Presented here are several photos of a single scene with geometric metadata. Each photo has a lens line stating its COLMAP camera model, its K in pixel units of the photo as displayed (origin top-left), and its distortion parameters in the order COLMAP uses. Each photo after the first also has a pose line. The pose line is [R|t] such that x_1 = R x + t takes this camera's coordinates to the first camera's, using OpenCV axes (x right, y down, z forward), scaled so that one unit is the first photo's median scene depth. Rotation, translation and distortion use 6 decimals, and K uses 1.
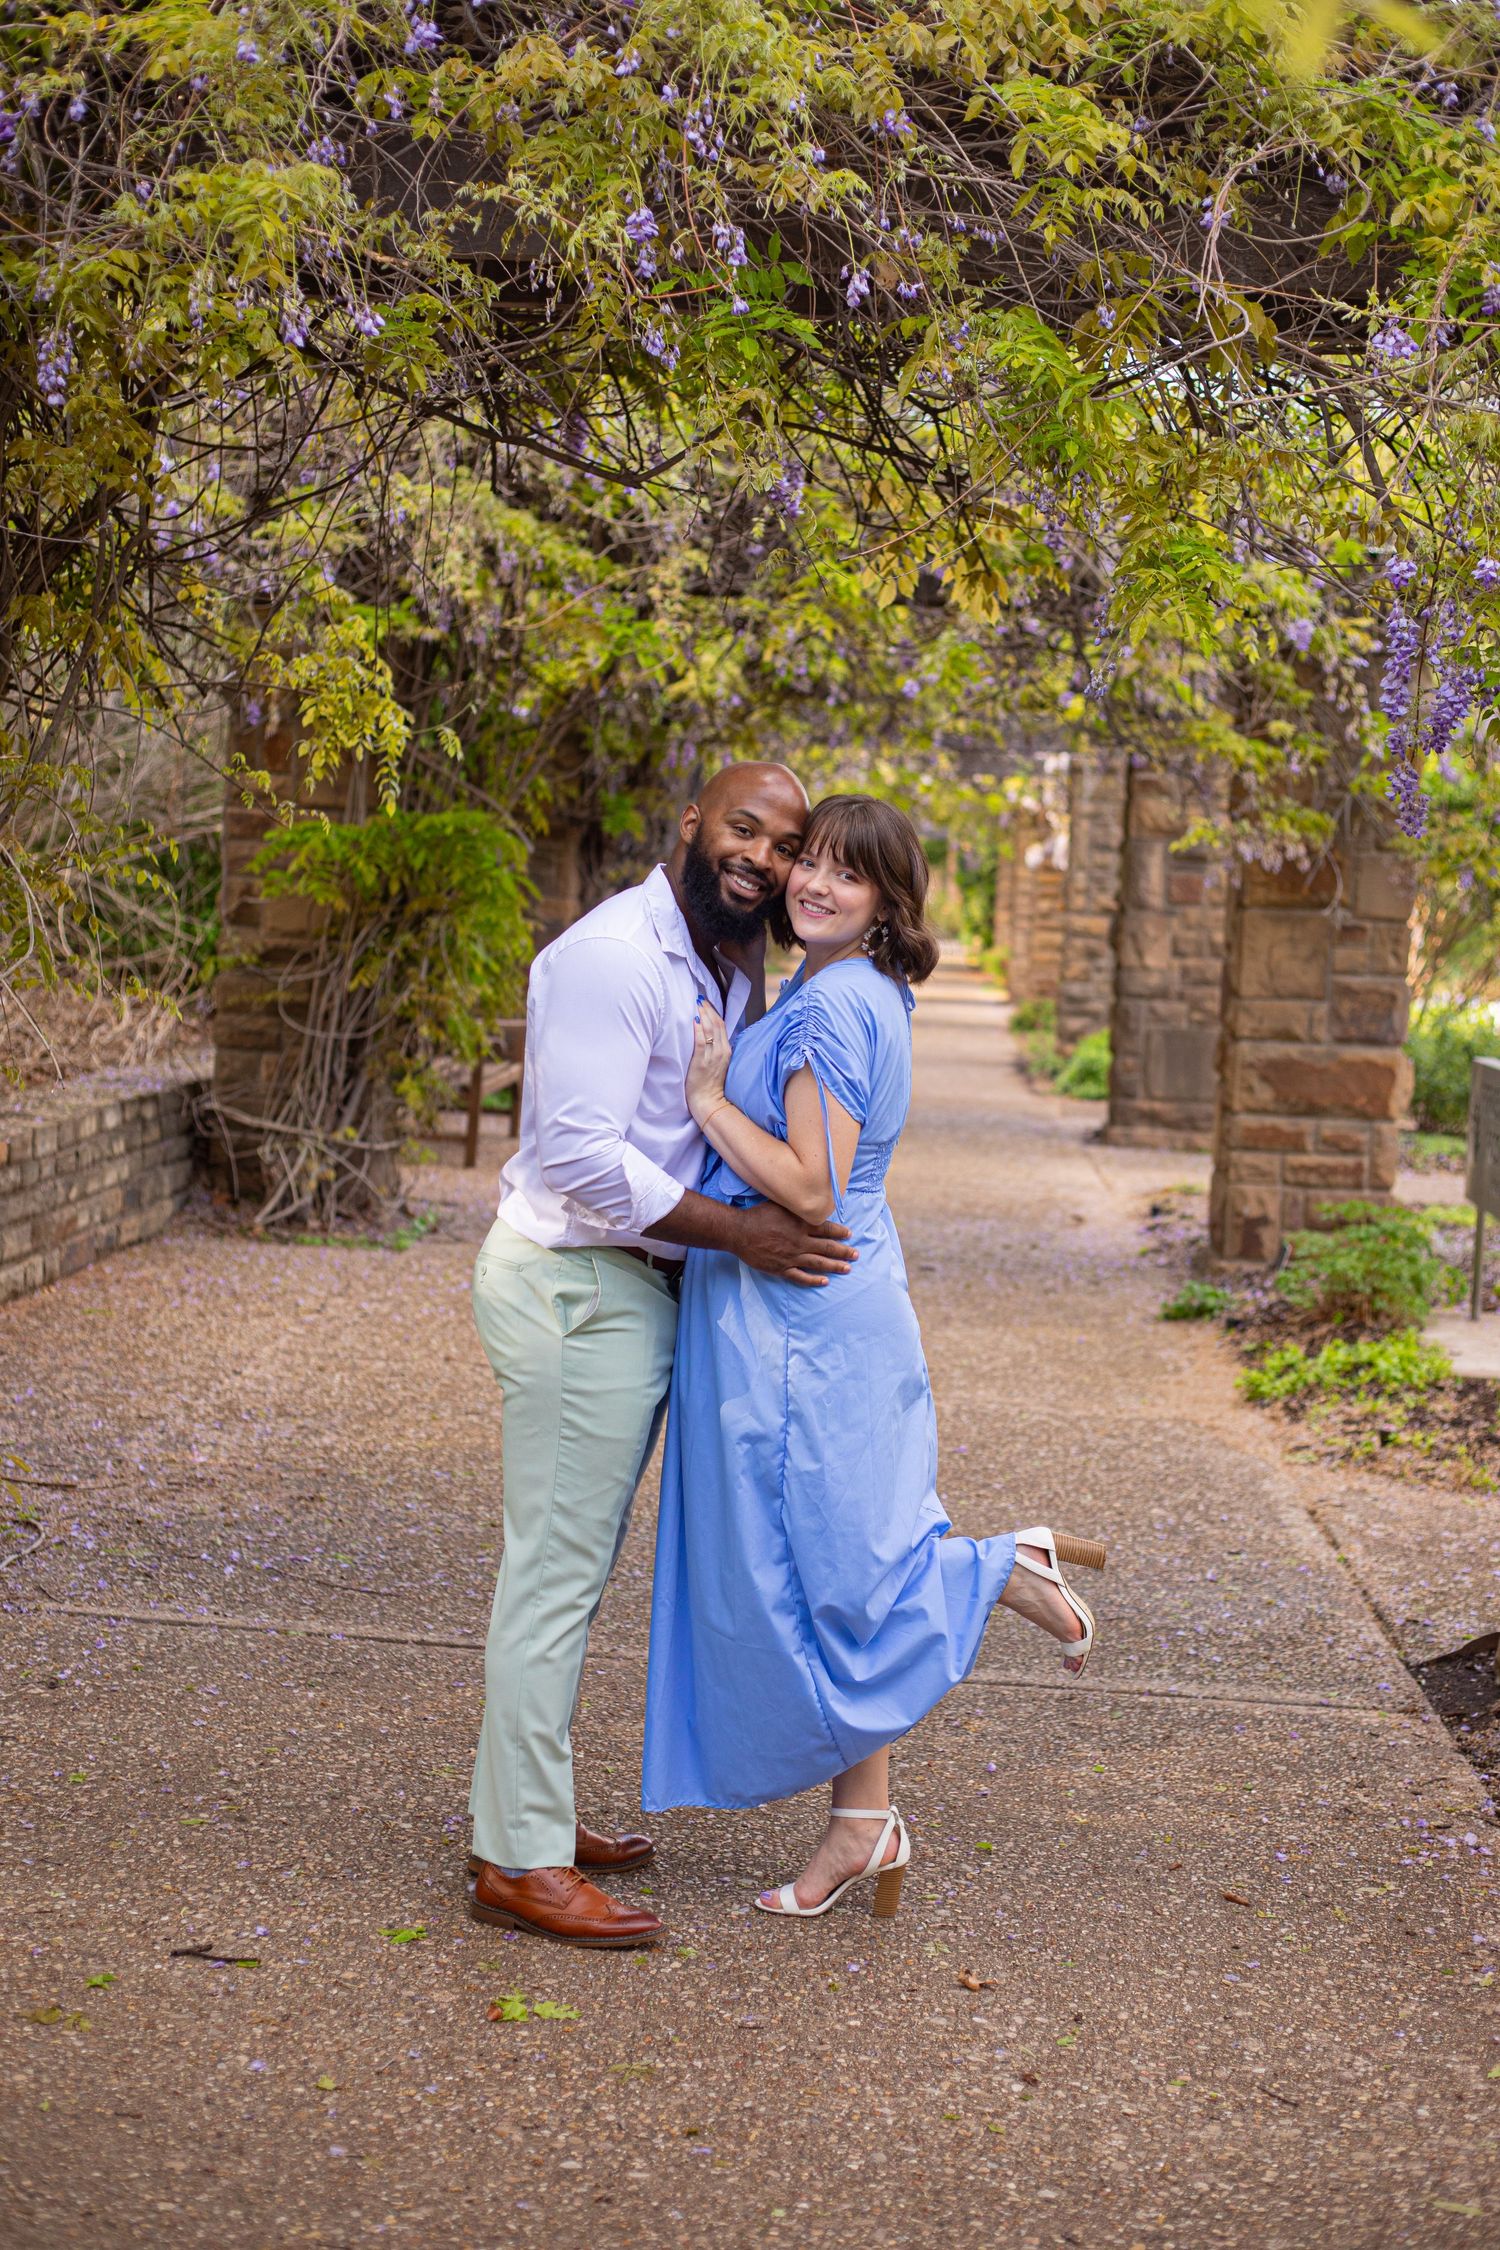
lens RADIAL K [[3268.2, 0, 749.9], [0, 3268.2, 1181.0], [0, 0, 1]] dist [-0.096101, -0.077672]
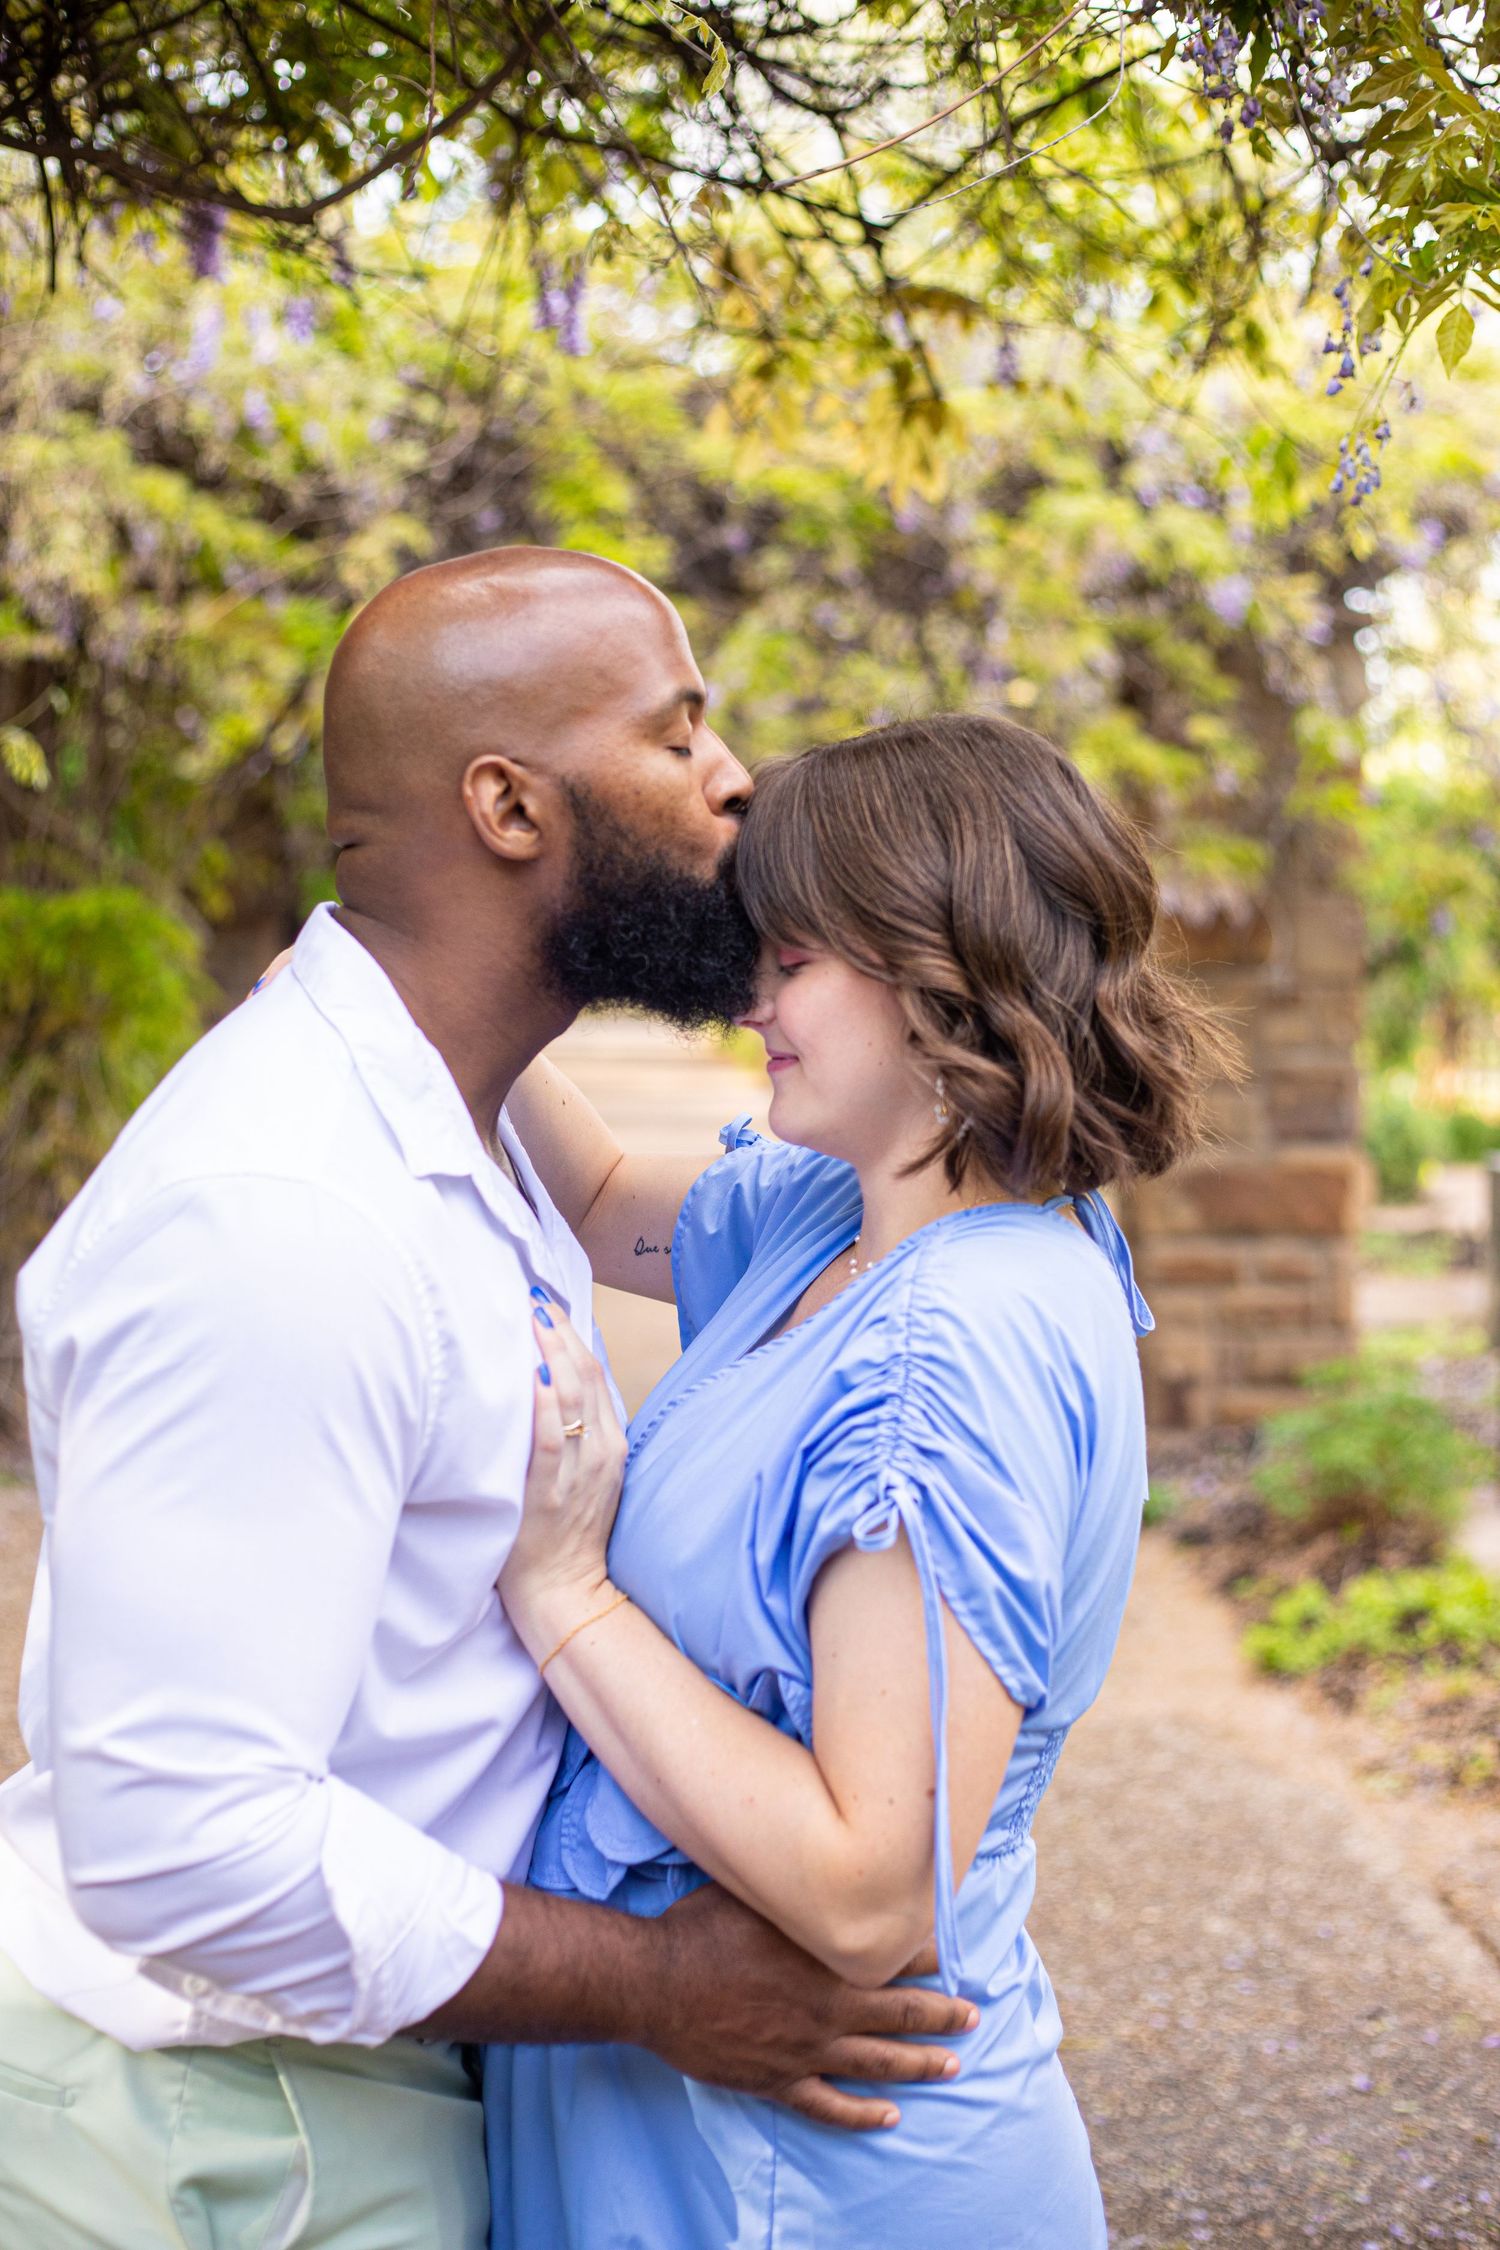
lens RADIAL K [[3268.2, 0, 749.9], [0, 3268.2, 1181.0], [0, 0, 1]] dist [-0.096101, -0.077672]
pose [[0.995235, -0.050152, 0.083622, -0.008268], [0.052283, 0.998356, -0.023496, -0.024210], [-0.082306, 0.027756, 0.996221, 0.271035]]
